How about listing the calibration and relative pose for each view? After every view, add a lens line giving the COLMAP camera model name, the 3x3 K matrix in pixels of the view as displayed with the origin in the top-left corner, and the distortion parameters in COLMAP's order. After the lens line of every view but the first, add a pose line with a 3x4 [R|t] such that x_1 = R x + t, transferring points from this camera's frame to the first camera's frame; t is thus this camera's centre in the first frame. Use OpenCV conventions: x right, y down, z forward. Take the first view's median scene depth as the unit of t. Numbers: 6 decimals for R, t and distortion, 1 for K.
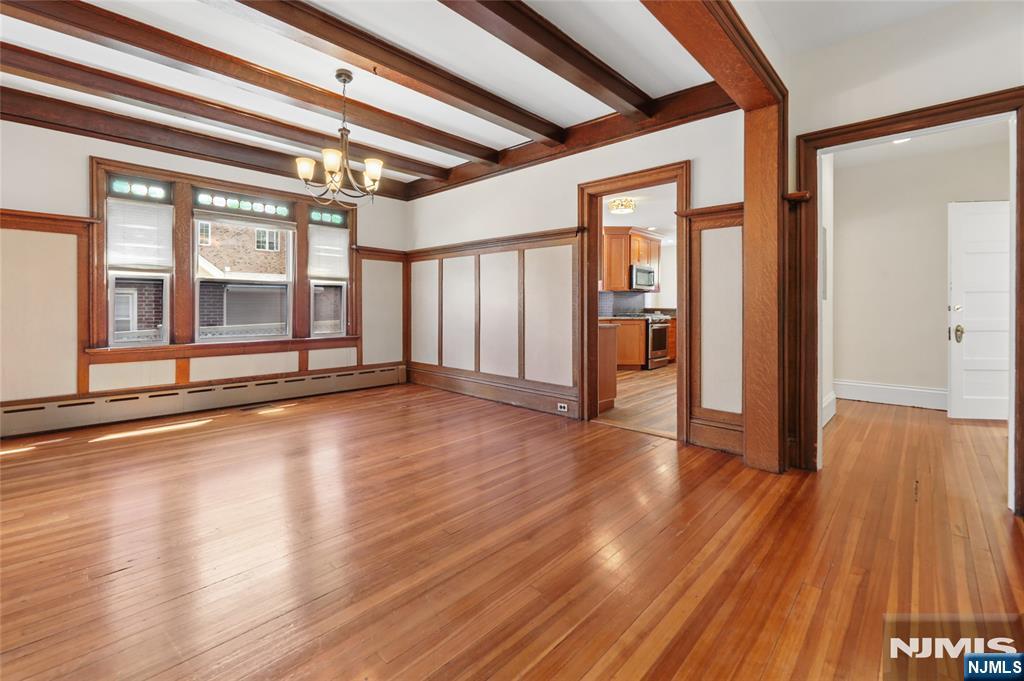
lens RADIAL K [[437.9, 0, 494.8], [0, 437.9, 309.7], [0, 0, 1]] dist [-0.001827, -0.000152]
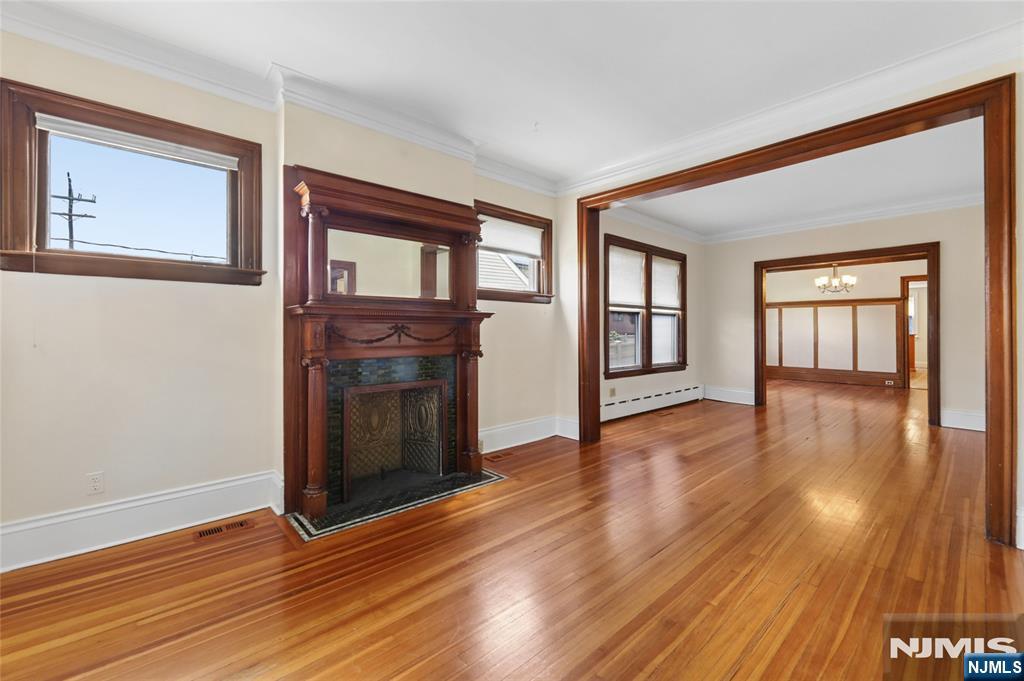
lens RADIAL K [[421.1, 0, 512.2], [0, 421.1, 329.9], [0, 0, 1]] dist [-0.000815, -0.000095]
pose [[0.997899, -0.003033, -0.064715, -1.411853], [0.002196, 0.999913, -0.012994, -0.005959], [0.064749, 0.012824, 0.997819, -1.047058]]
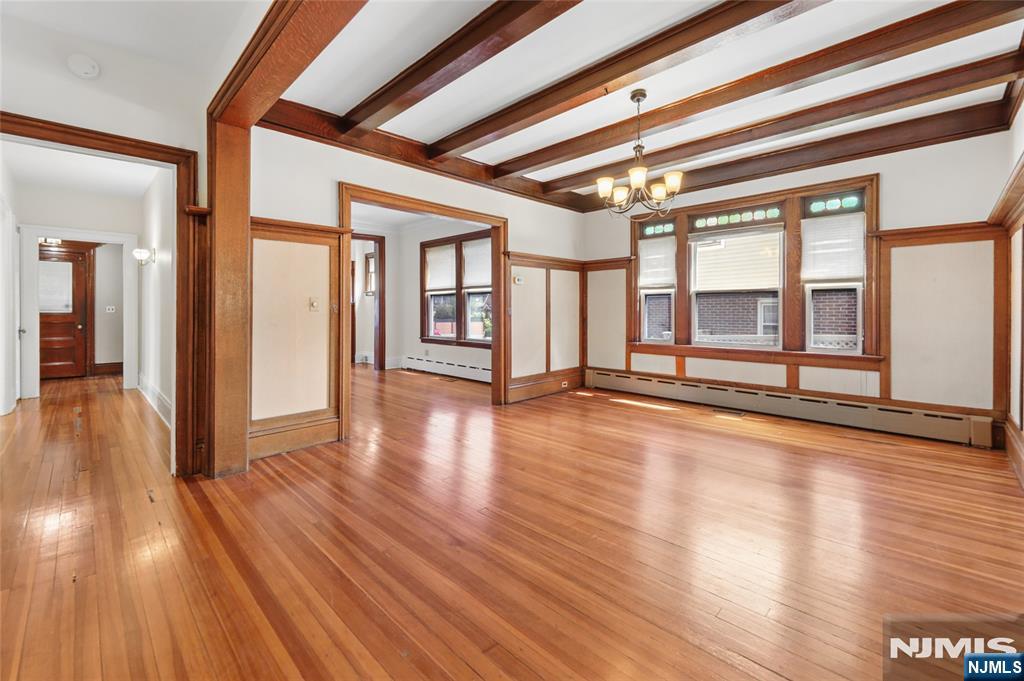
lens RADIAL K [[427.0, 0, 510.6], [0, 427.0, 311.7], [0, 0, 1]] dist [-0.000428, 0.000193]
pose [[-0.008019, -0.004358, -0.999958, 0.472096], [-0.012002, 0.999919, -0.004262, -0.004315], [0.999896, 0.011967, -0.008071, 0.488149]]
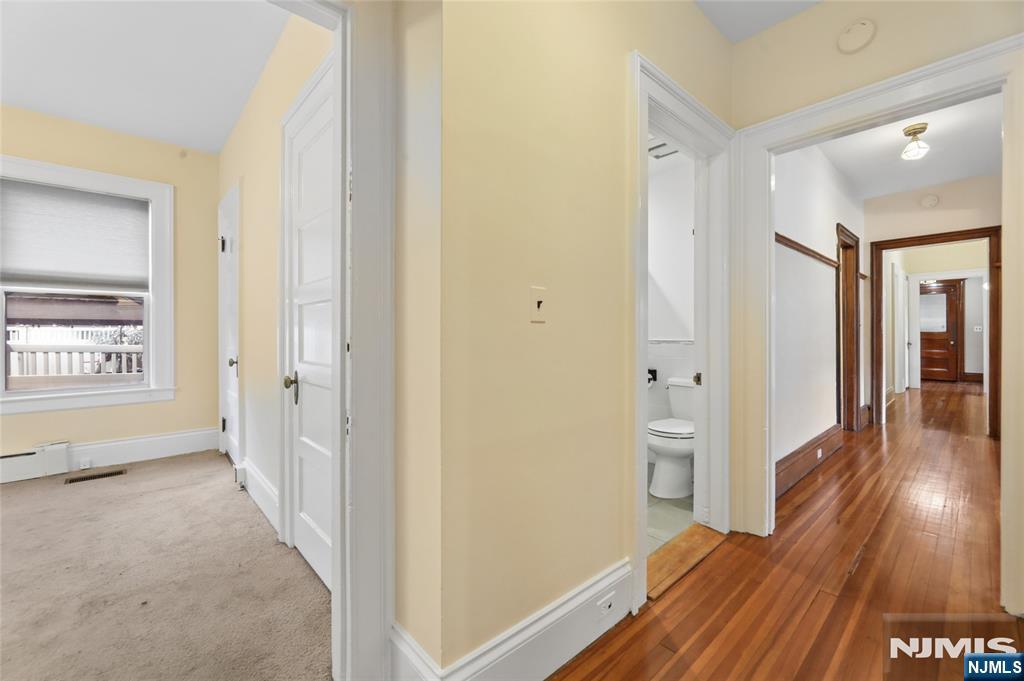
lens RADIAL K [[425.5, 0, 511.8], [0, 425.5, 338.8], [0, 0, 1]] dist [-0.000011, -0.000149]
pose [[-0.998126, 0.005029, 0.060990, 0.884920], [0.006198, 0.999800, 0.018993, -0.006652], [-0.060882, 0.019335, -0.997958, 1.043760]]
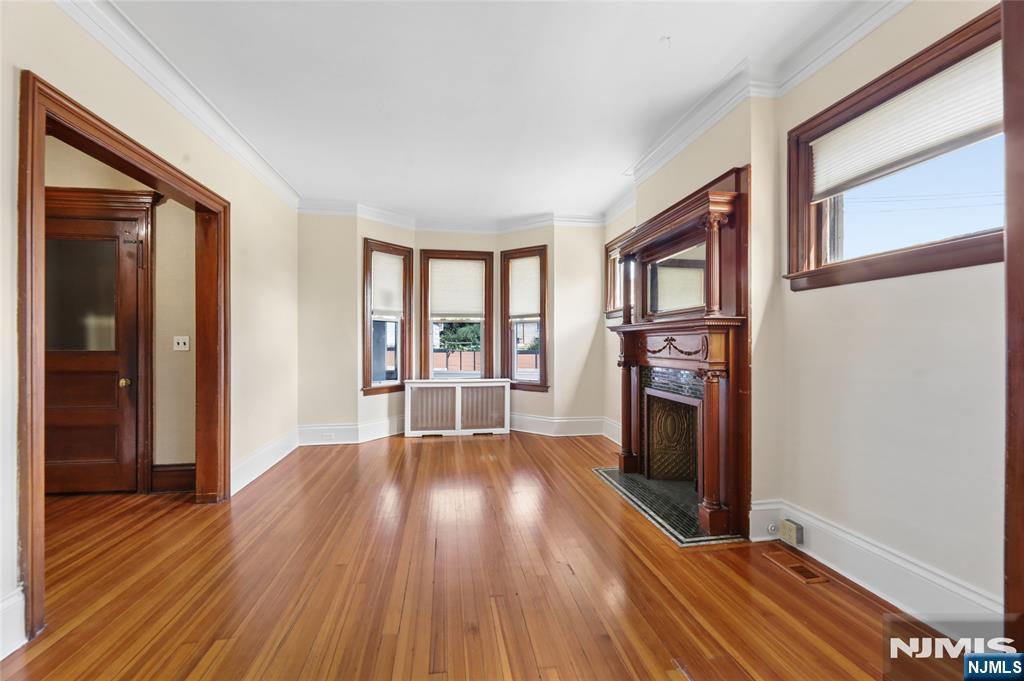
lens RADIAL K [[425.5, 0, 511.8], [0, 425.5, 338.8], [0, 0, 1]] dist [-0.000011, -0.000149]
pose [[-0.598063, -0.012439, -0.801352, -0.913341], [-0.012277, 0.999904, -0.006358, -0.012738], [0.801355, 0.006036, -0.598159, -0.175204]]
